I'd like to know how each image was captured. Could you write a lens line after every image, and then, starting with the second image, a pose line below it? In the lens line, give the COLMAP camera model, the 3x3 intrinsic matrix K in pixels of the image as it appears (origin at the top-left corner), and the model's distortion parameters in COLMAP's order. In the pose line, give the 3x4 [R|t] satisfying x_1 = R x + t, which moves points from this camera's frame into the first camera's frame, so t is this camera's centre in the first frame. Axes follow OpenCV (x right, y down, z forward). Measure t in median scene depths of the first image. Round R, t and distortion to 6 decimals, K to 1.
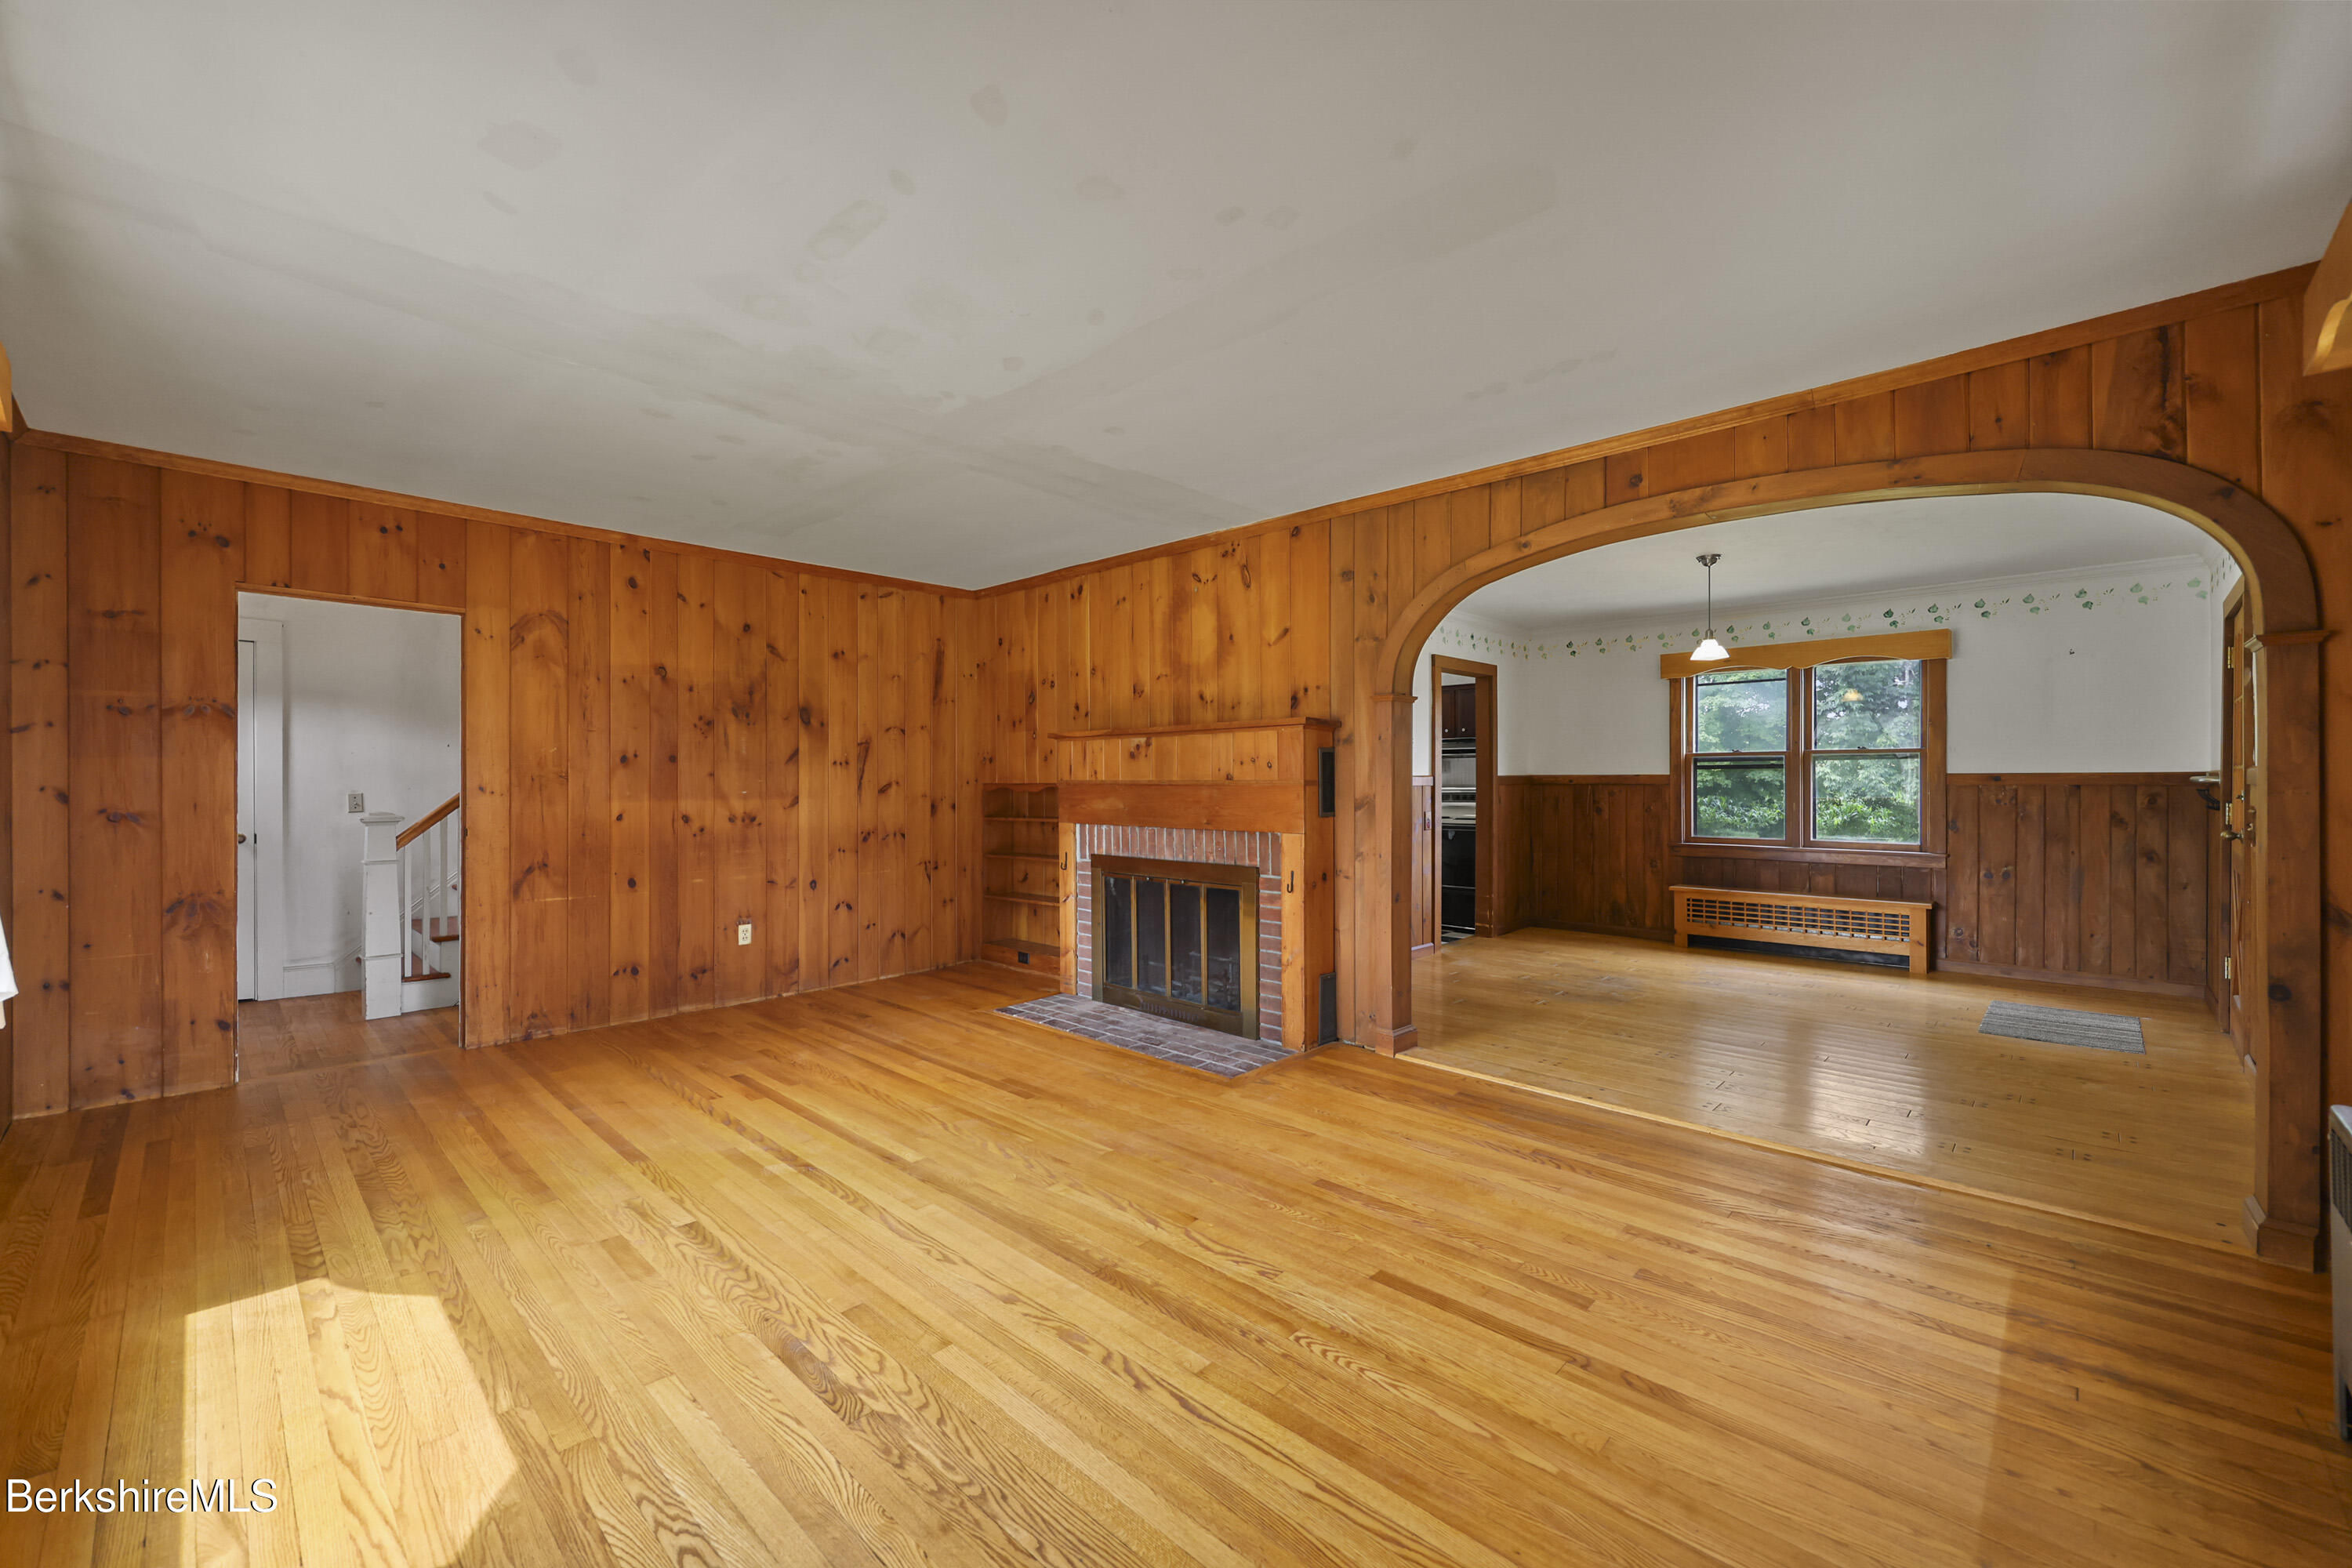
lens RADIAL K [[958.4, 0, 1187.0], [0, 958.4, 780.4], [0, 0, 1]] dist [-0.006053, 0.001133]
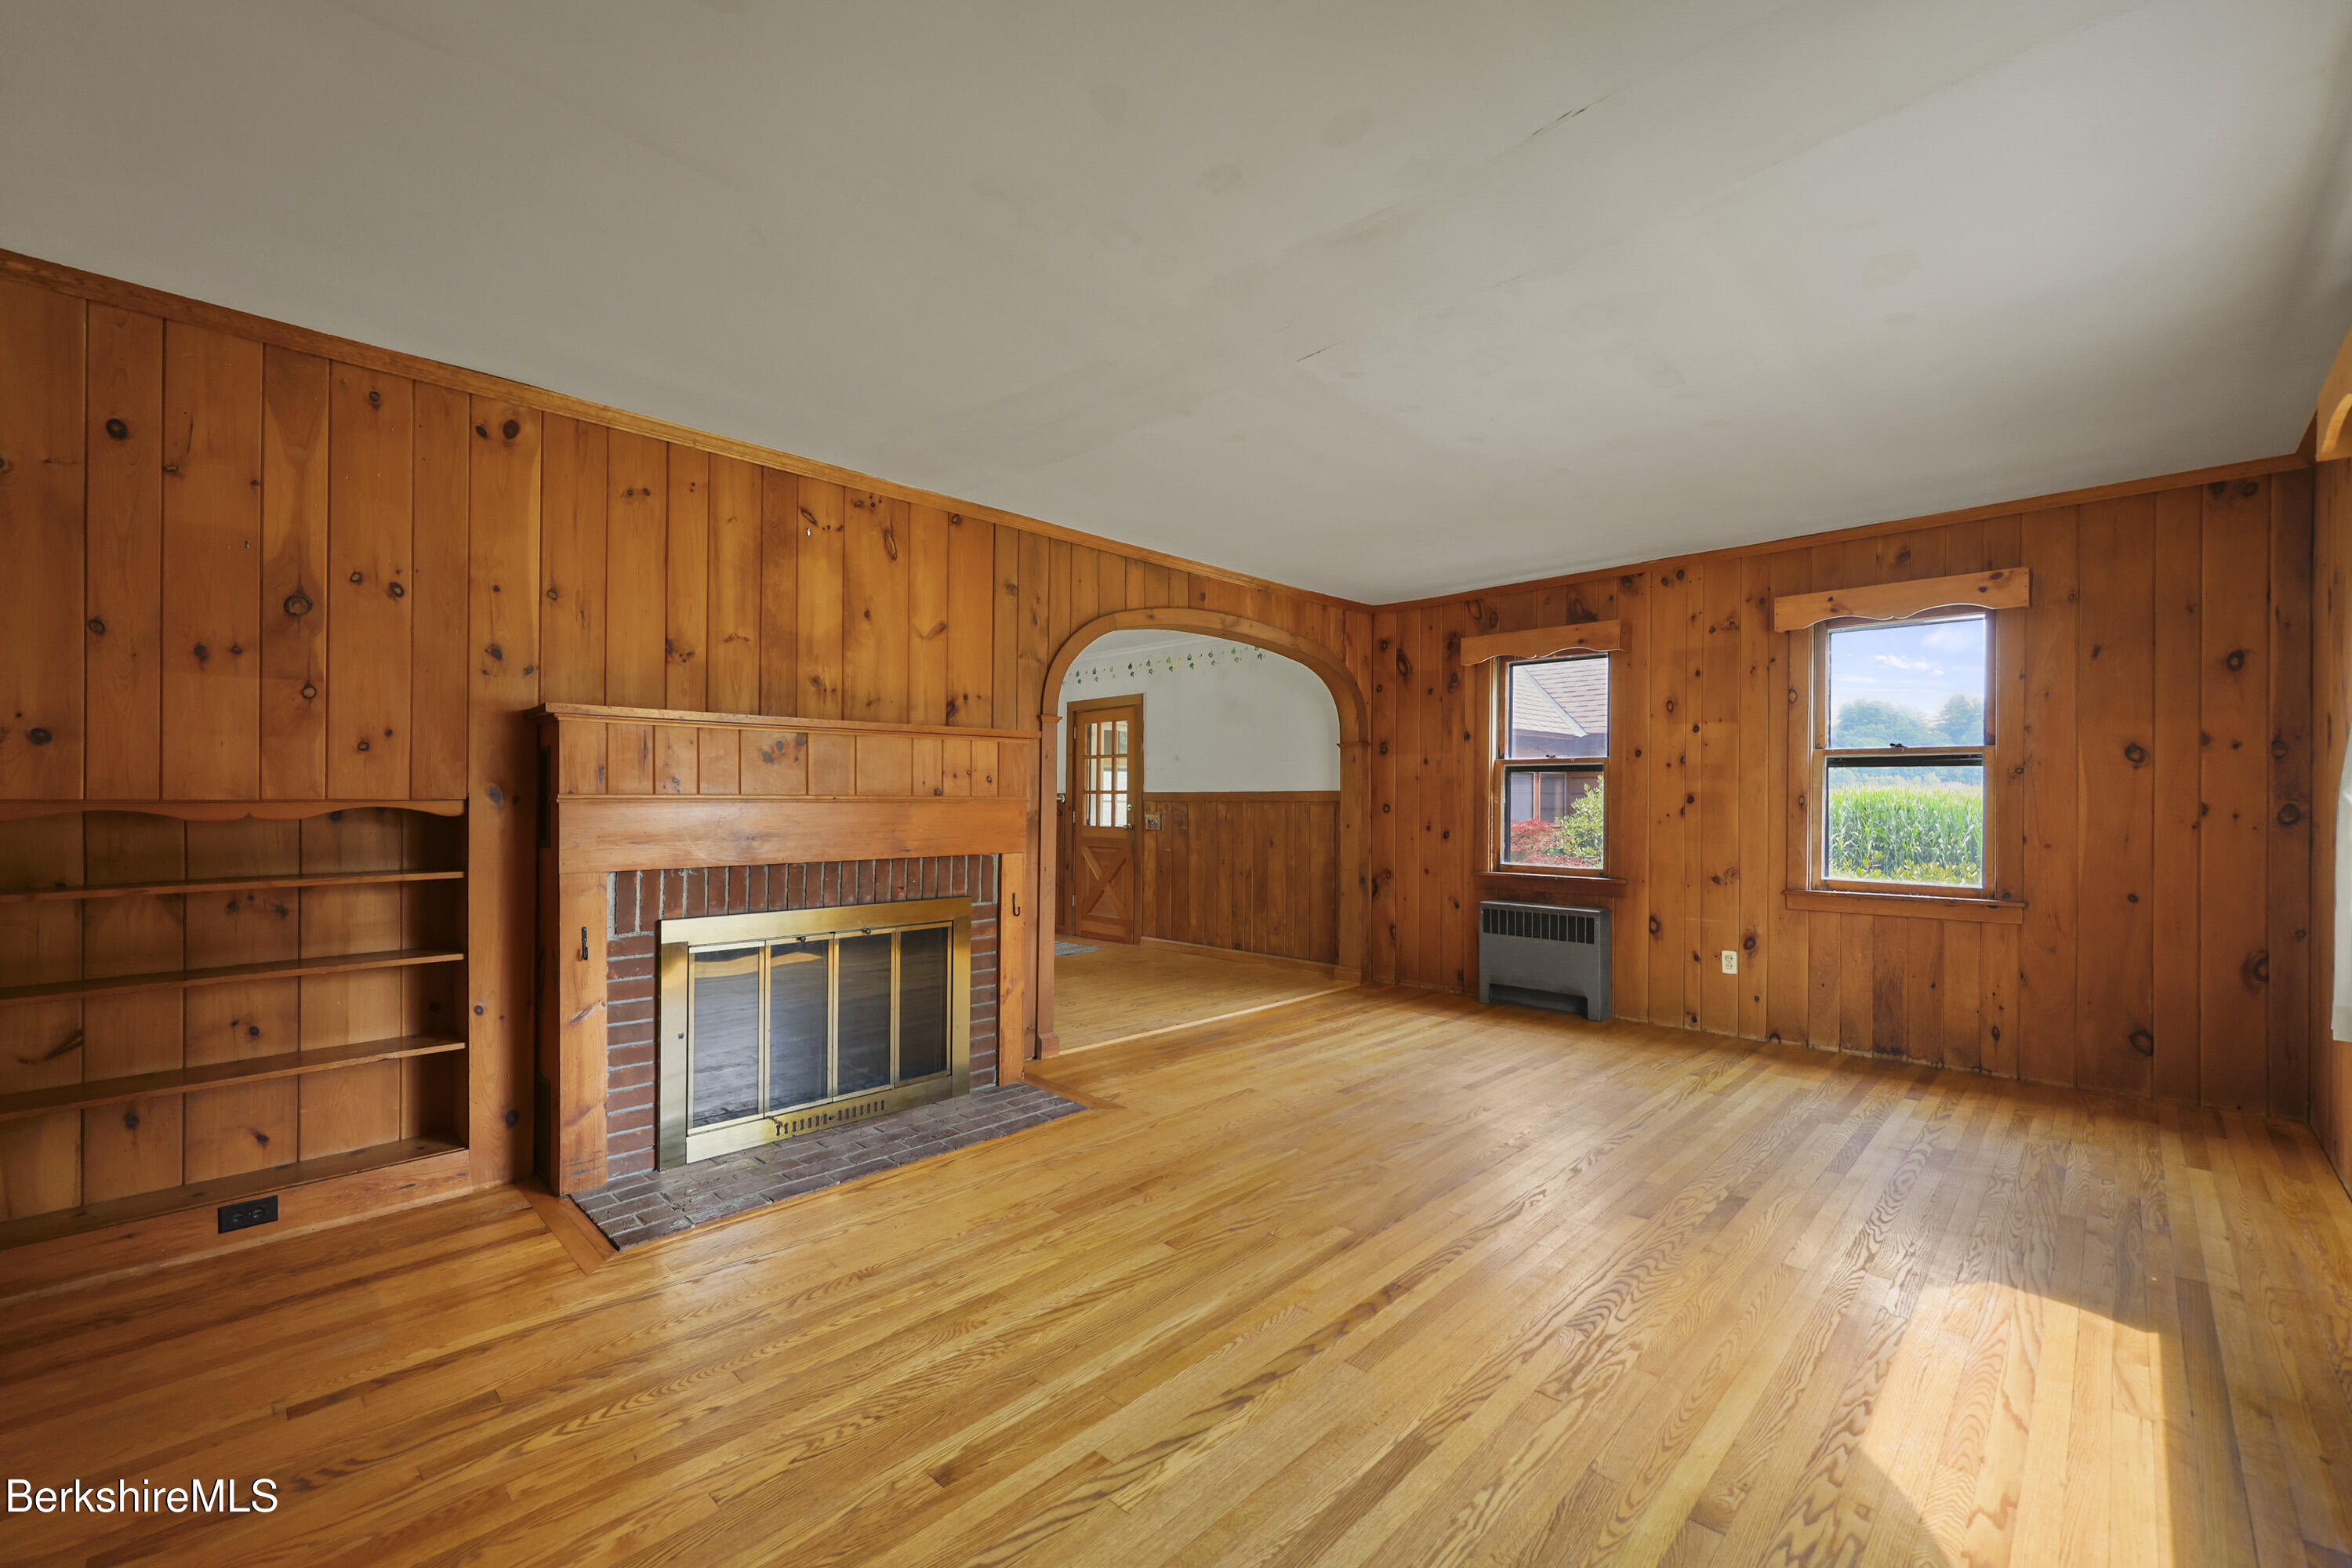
lens RADIAL K [[978.1, 0, 1186.3], [0, 978.1, 796.3], [0, 0, 1]] dist [0.000879, -0.000186]
pose [[-0.002214, 0.003358, 0.999992, -0.862468], [-0.003061, 0.999990, -0.003364, 0.002517], [-0.999993, -0.003069, -0.002204, 0.842079]]
